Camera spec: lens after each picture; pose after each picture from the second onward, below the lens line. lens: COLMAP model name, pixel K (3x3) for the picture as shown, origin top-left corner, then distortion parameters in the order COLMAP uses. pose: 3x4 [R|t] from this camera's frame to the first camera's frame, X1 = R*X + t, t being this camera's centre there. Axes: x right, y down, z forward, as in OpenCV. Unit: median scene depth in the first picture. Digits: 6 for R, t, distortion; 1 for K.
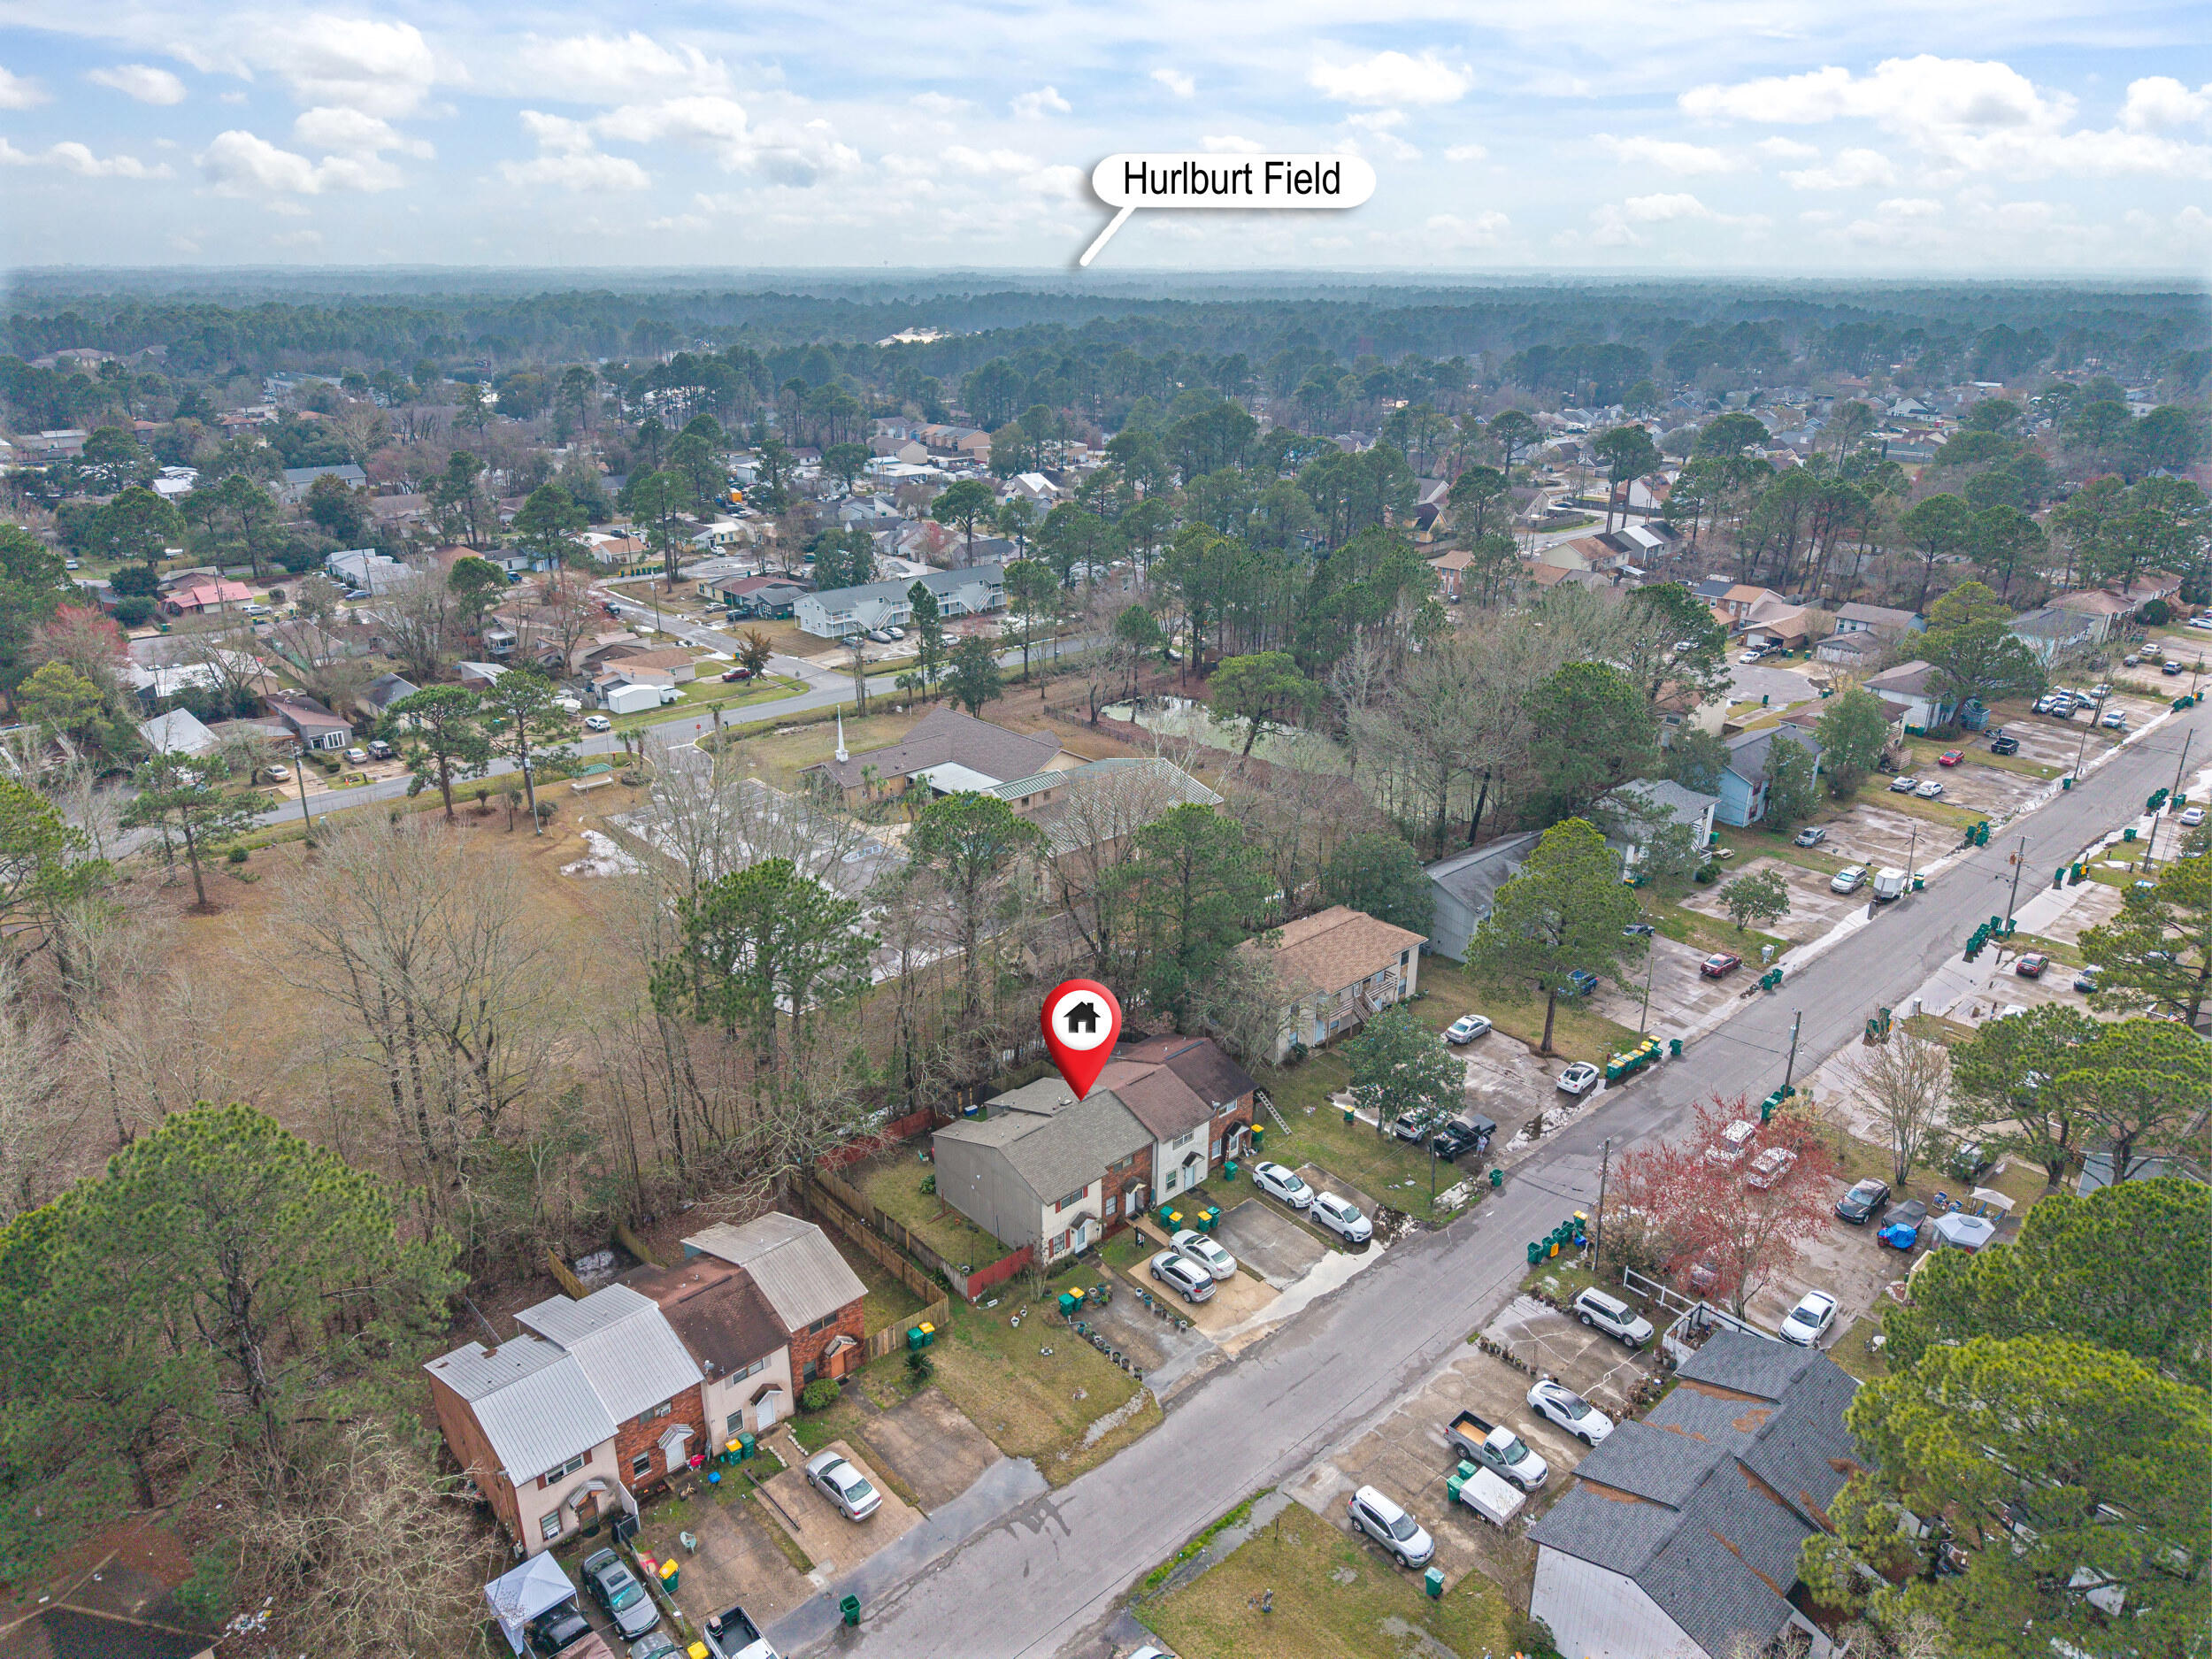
lens RADIAL K [[1478.3, 0, 1119.8], [0, 1478.3, 881.5], [0, 0, 1]] dist [0.030944, -0.027332]
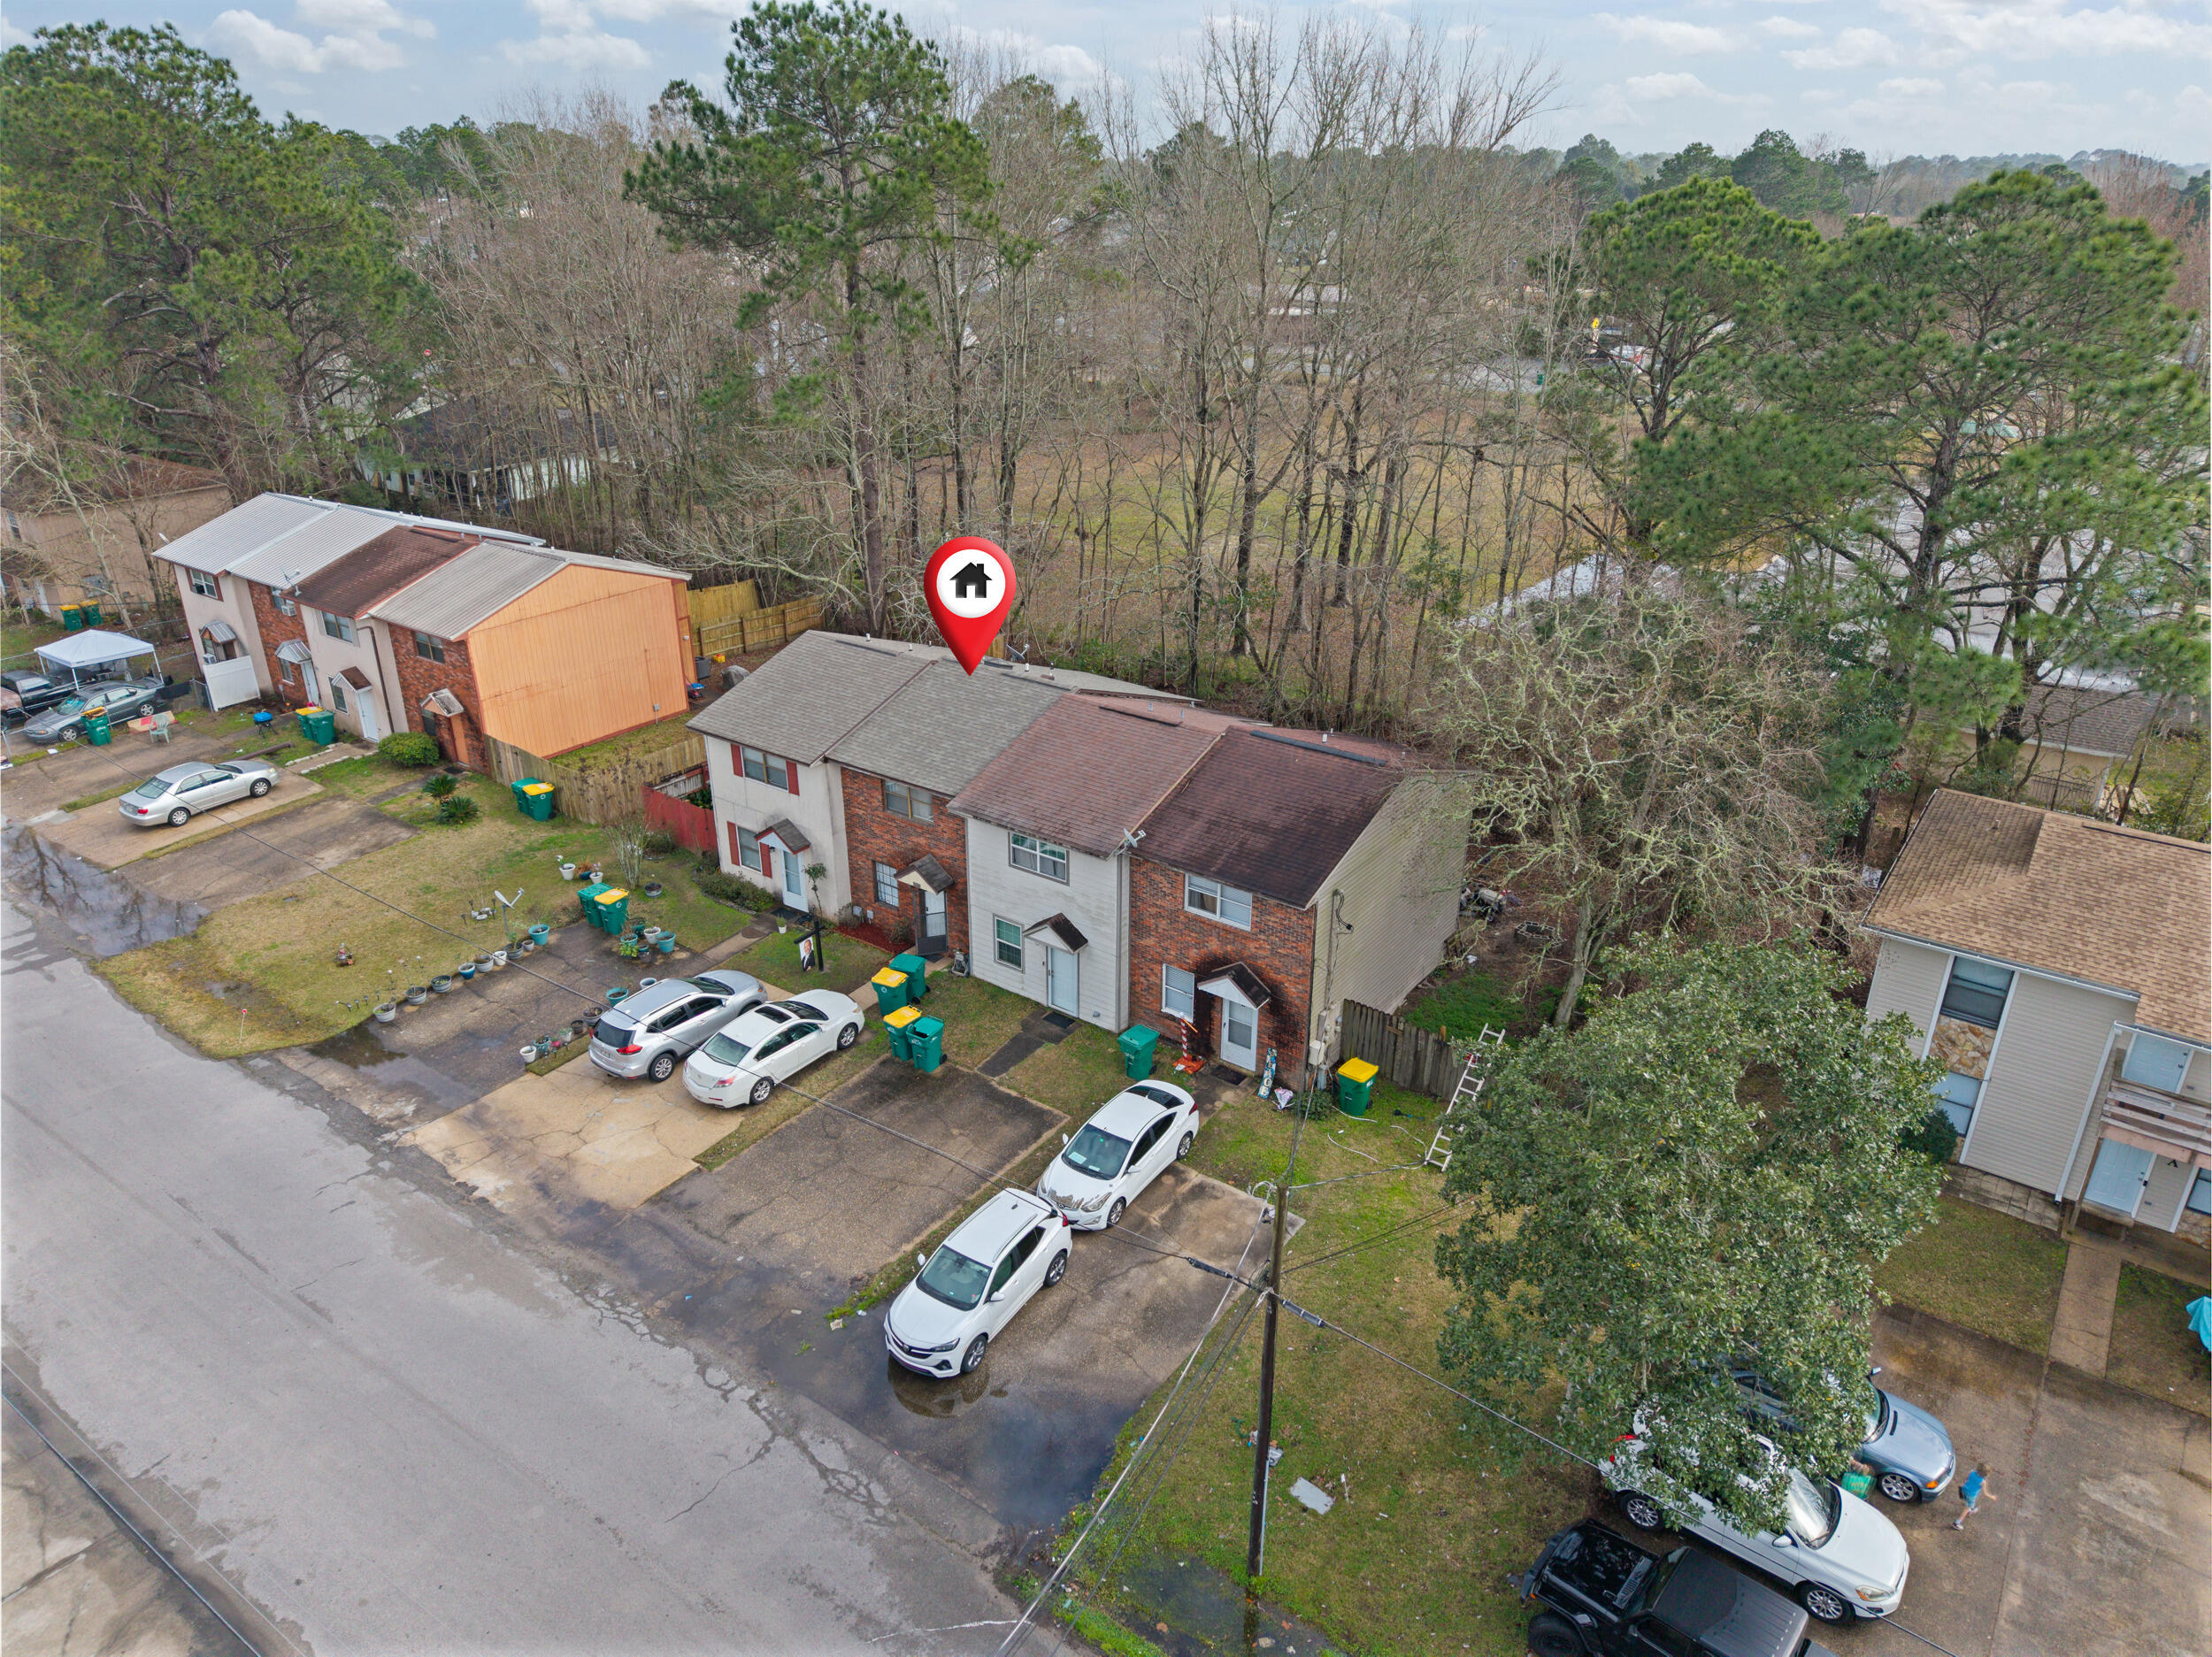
lens RADIAL K [[1478.2, 0, 1094.3], [0, 1478.2, 809.6], [0, 0, 1]] dist [0.030944, -0.027332]
pose [[0.182716, 0.379610, -0.906924, 0.392250], [-0.393200, 0.873684, 0.286480, 0.050237], [0.901115, 0.304258, 0.308898, 0.910474]]
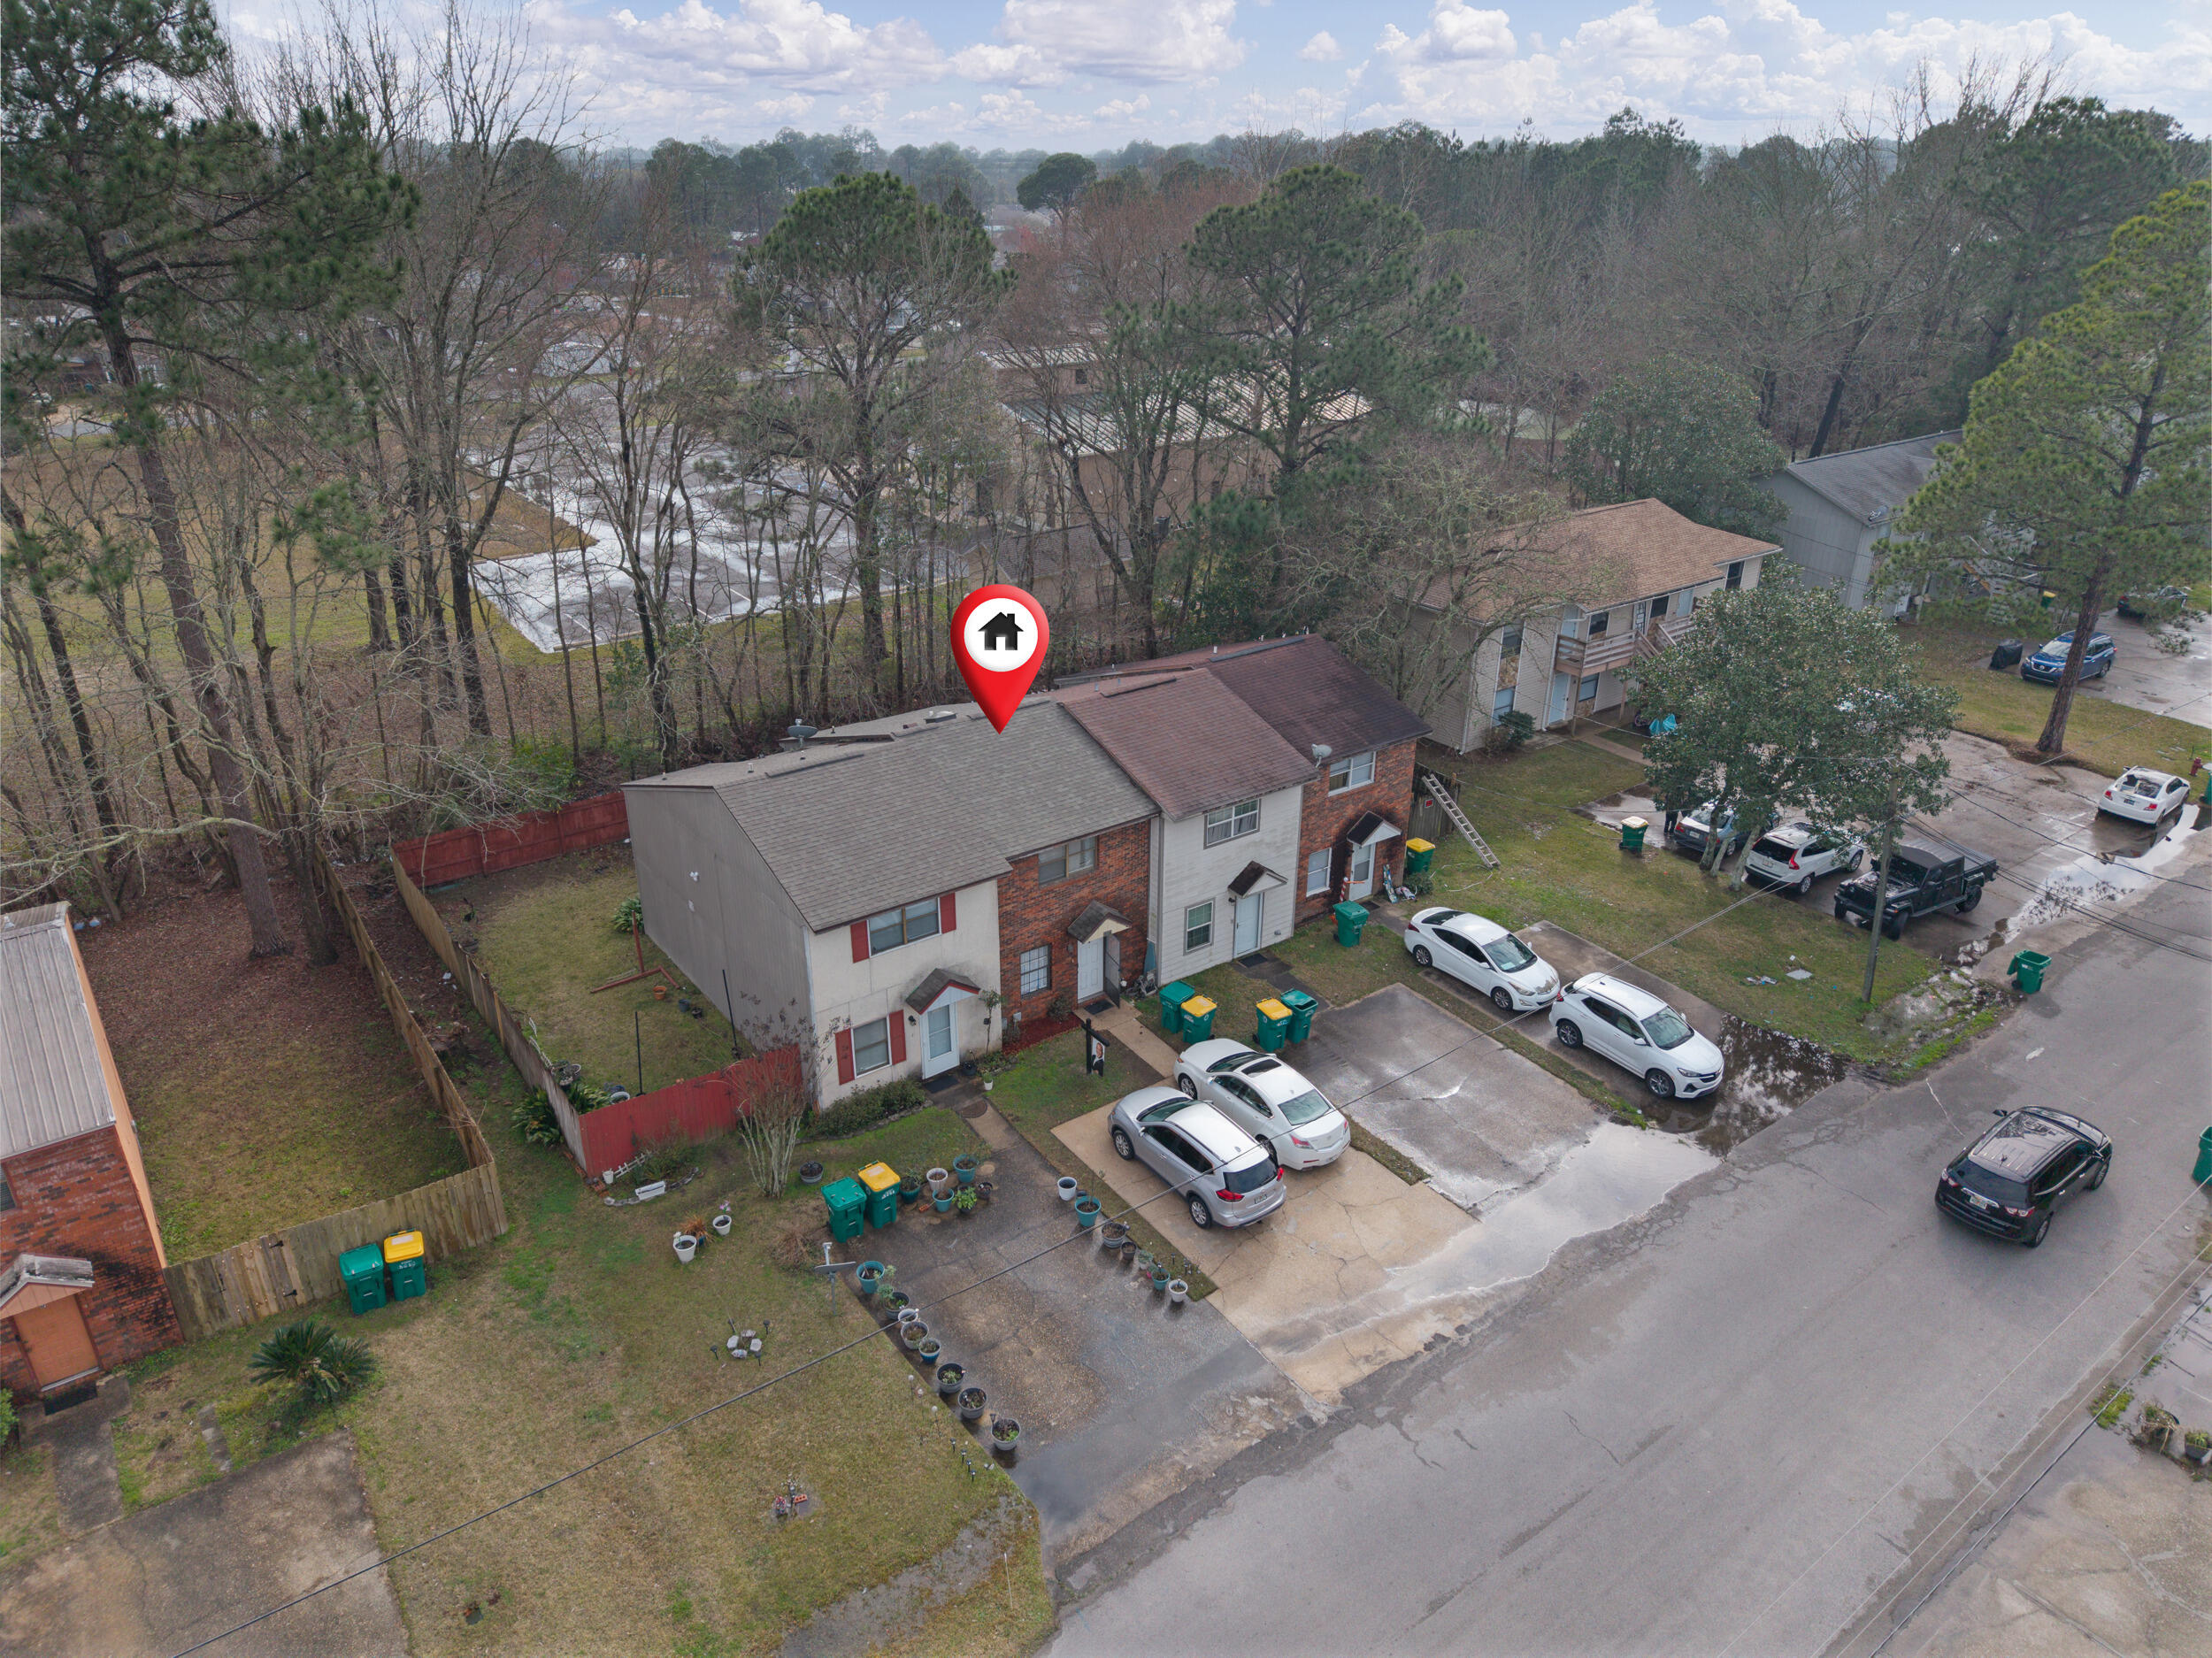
lens RADIAL K [[1478.2, 0, 1106.0], [0, 1478.2, 836.1], [0, 0, 1]] dist [0.030944, -0.027332]
pose [[0.992569, 0.039779, -0.114998, 0.056302], [-0.037296, 0.999024, 0.023662, 0.173064], [0.115827, -0.019198, 0.993084, 0.611813]]
